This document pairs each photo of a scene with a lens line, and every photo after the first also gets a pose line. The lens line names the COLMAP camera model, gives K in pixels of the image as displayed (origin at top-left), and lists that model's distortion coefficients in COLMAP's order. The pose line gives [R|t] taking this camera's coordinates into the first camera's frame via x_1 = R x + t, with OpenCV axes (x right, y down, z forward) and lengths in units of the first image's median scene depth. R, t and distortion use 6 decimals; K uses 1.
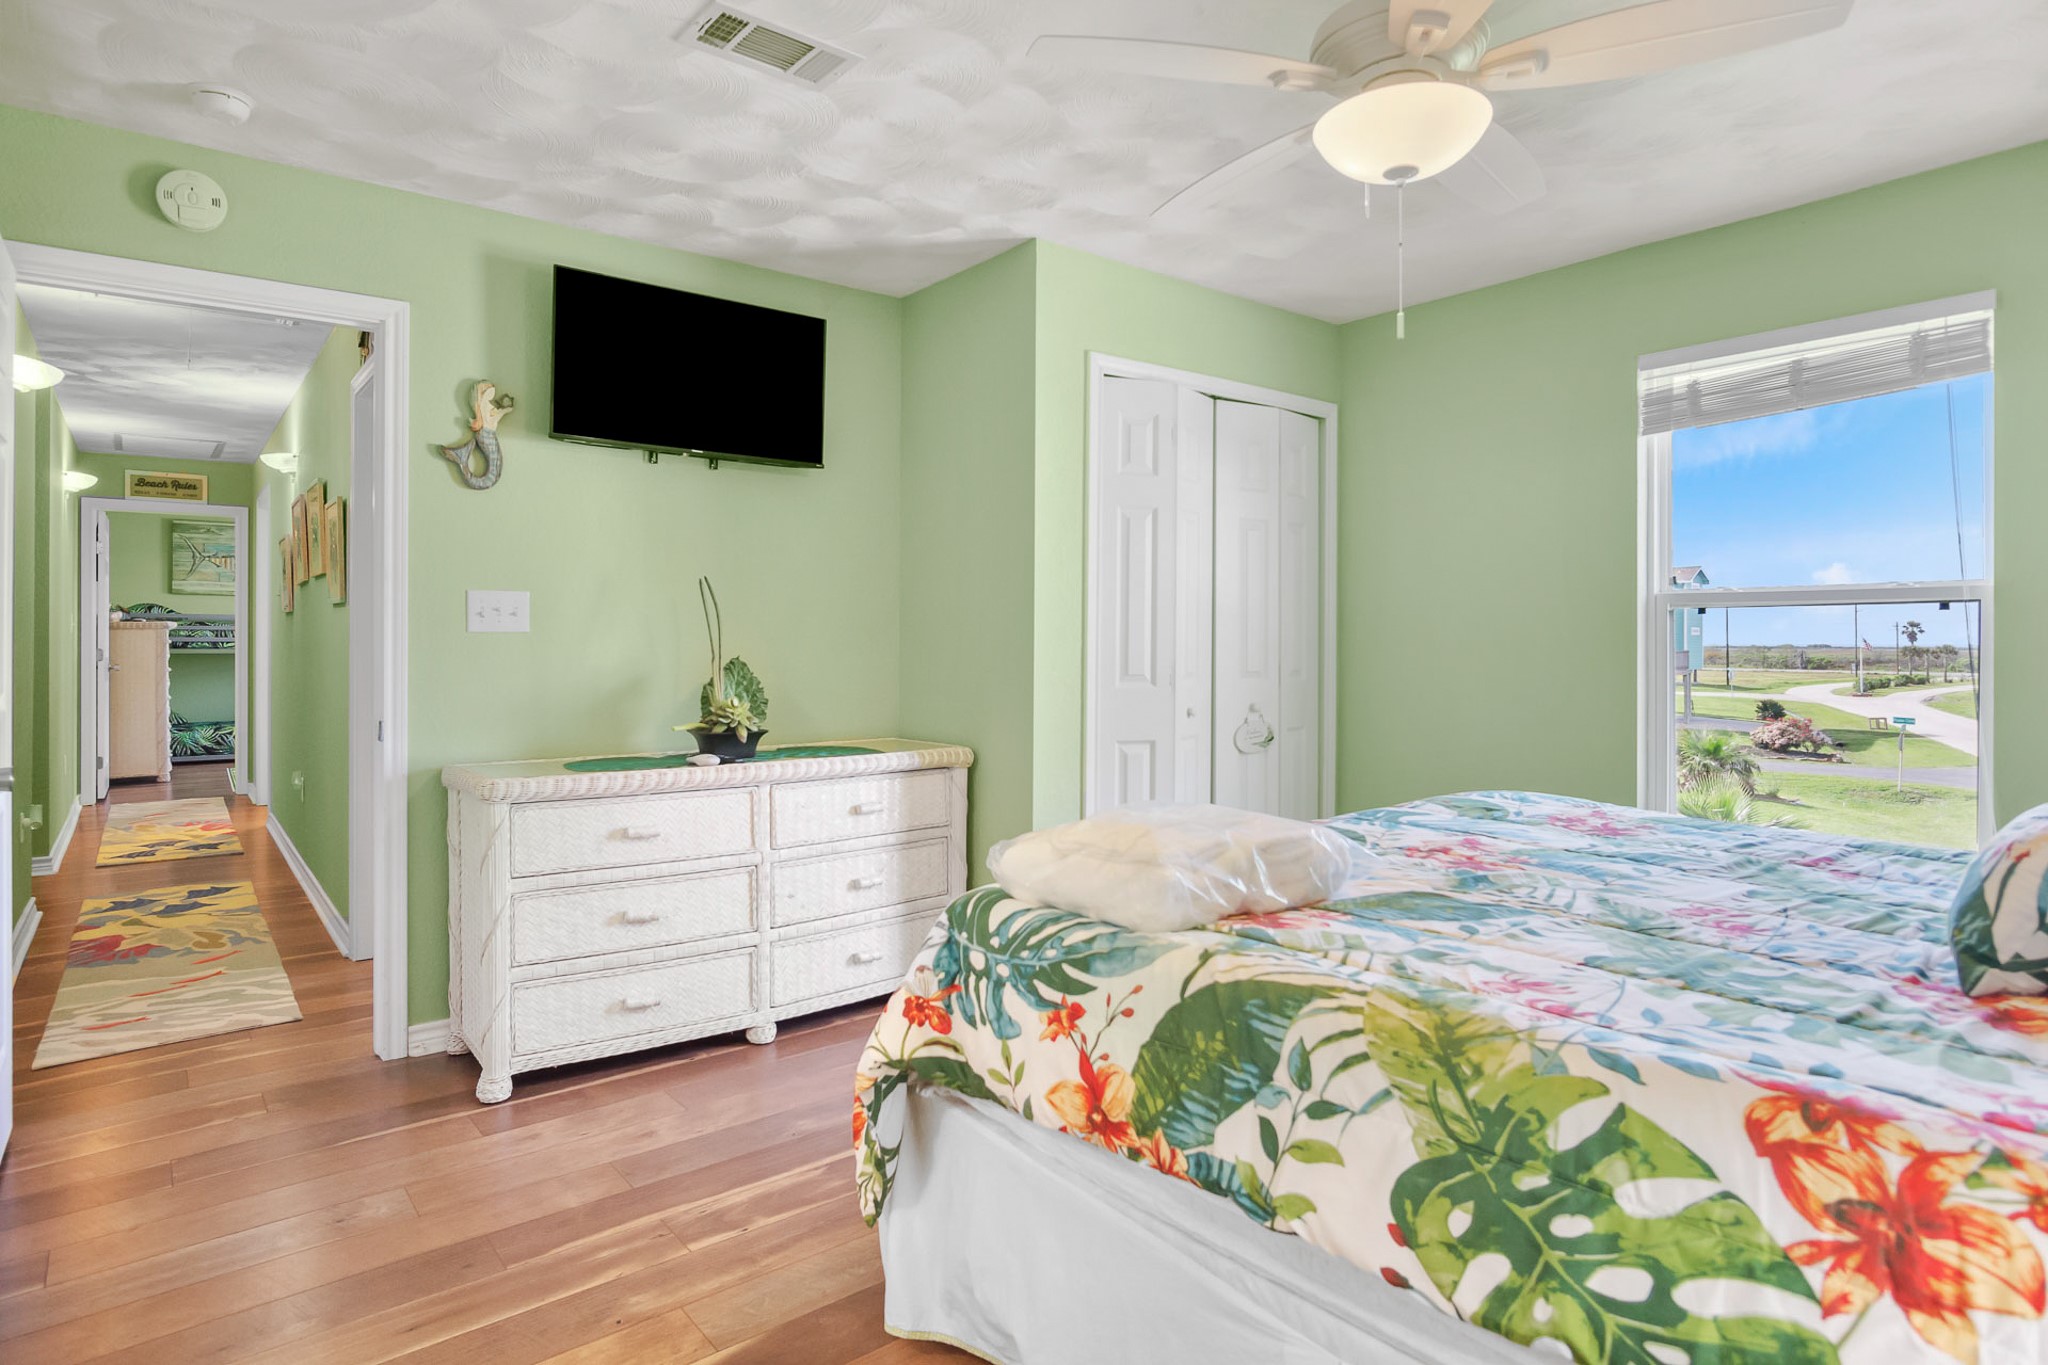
lens RADIAL K [[1120.3, 0, 1014.7], [0, 1120.3, 642.5], [0, 0, 1]] dist [-0.014432, 0.004305]
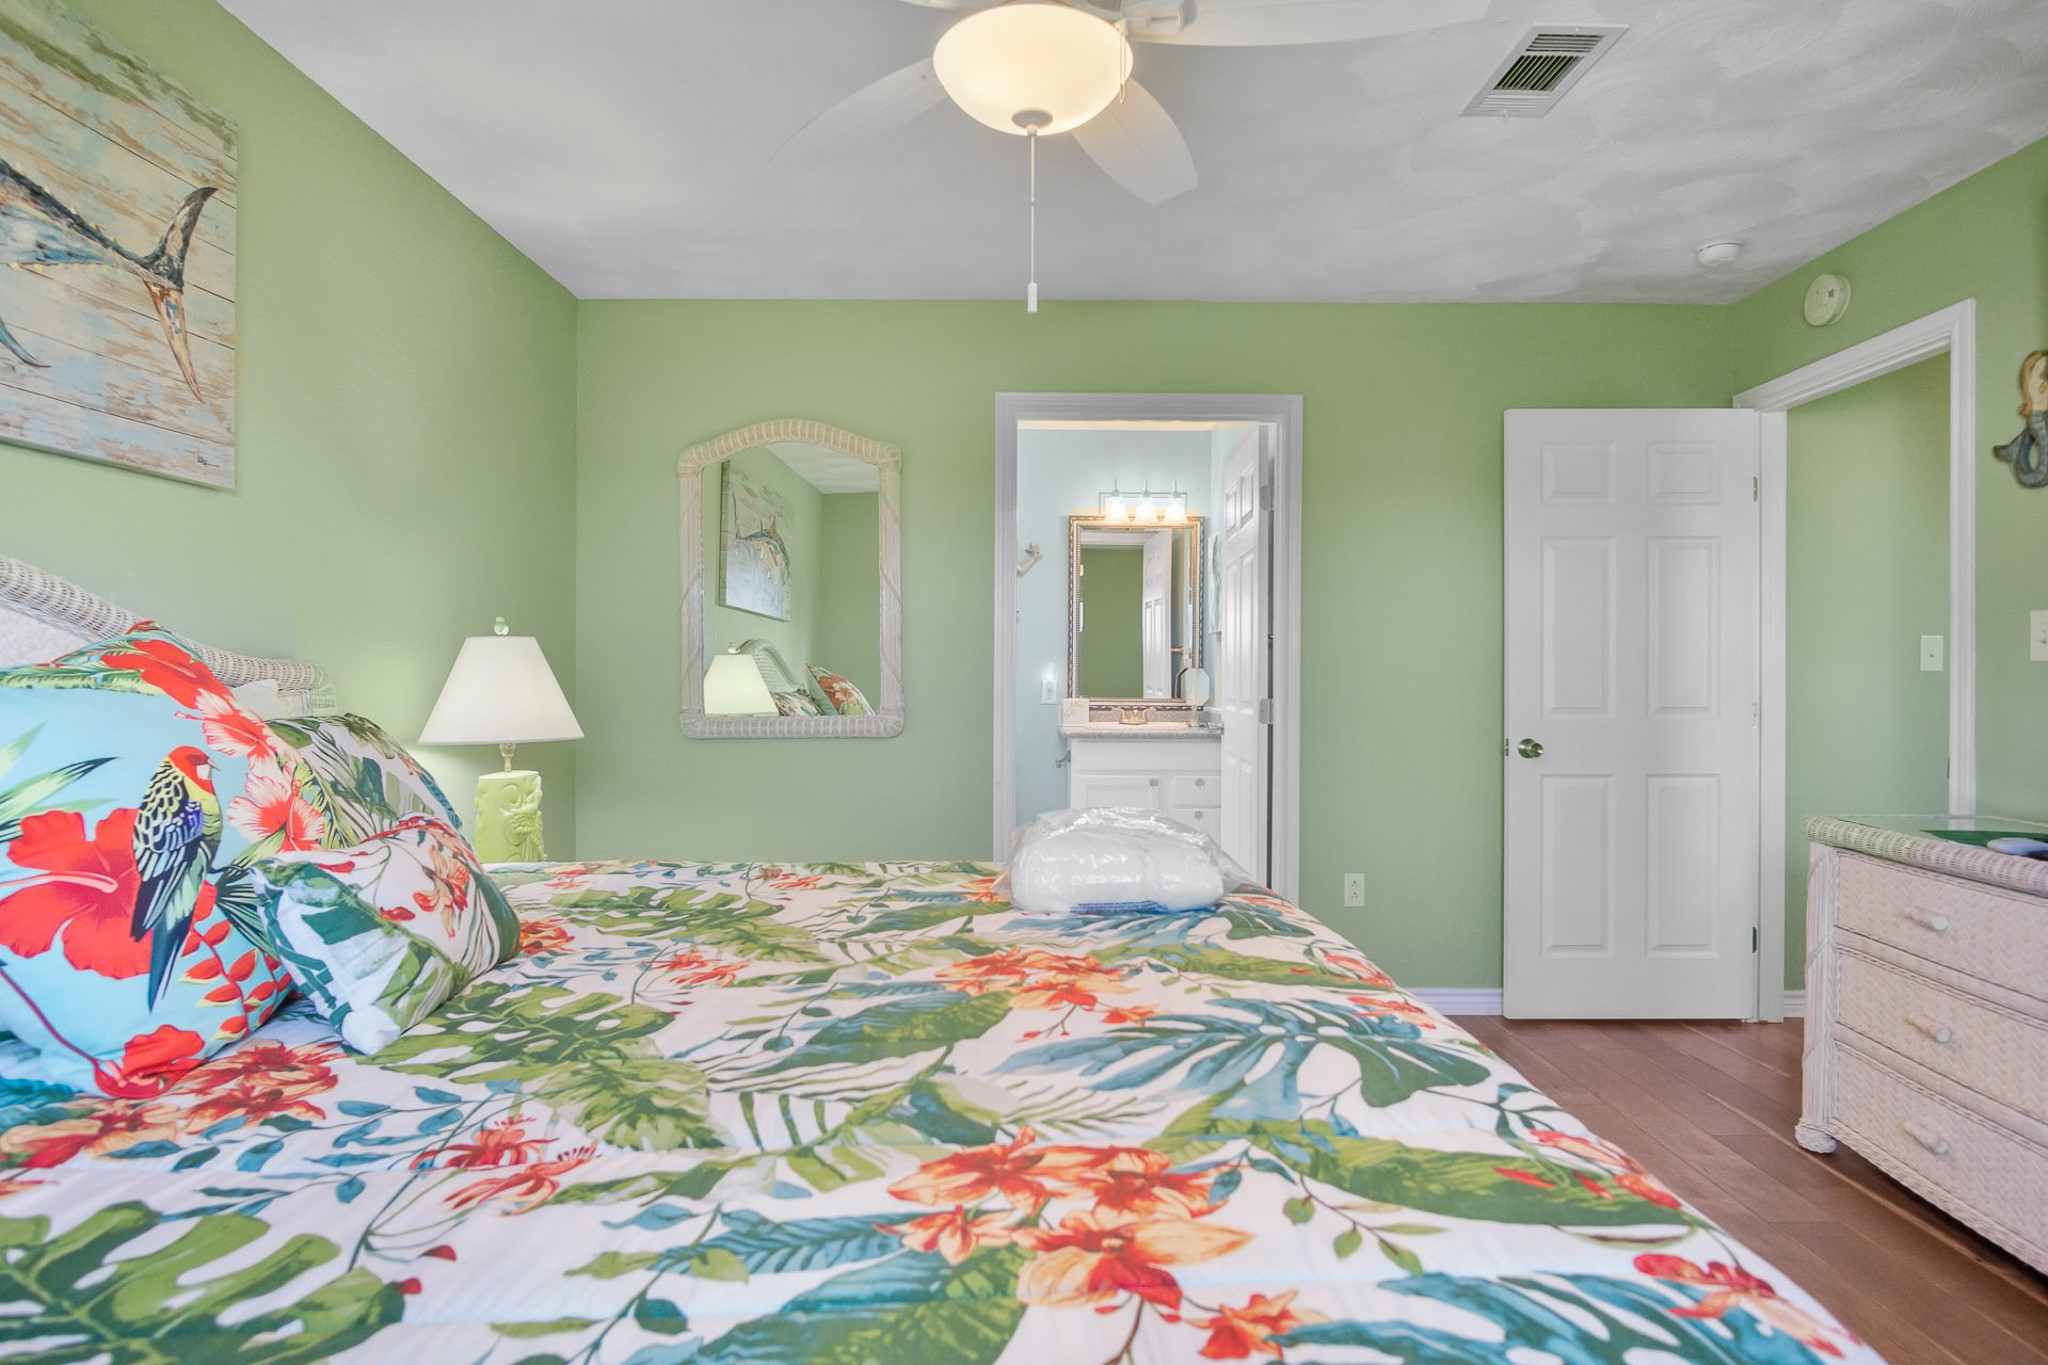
lens RADIAL K [[1120.3, 0, 1014.7], [0, 1120.3, 642.5], [0, 0, 1]] dist [-0.014432, 0.004305]
pose [[-0.627792, -0.023129, -0.778037, 0.626060], [-0.008048, 0.999698, -0.023224, 0.001509], [0.778339, -0.008318, -0.627789, 0.937254]]
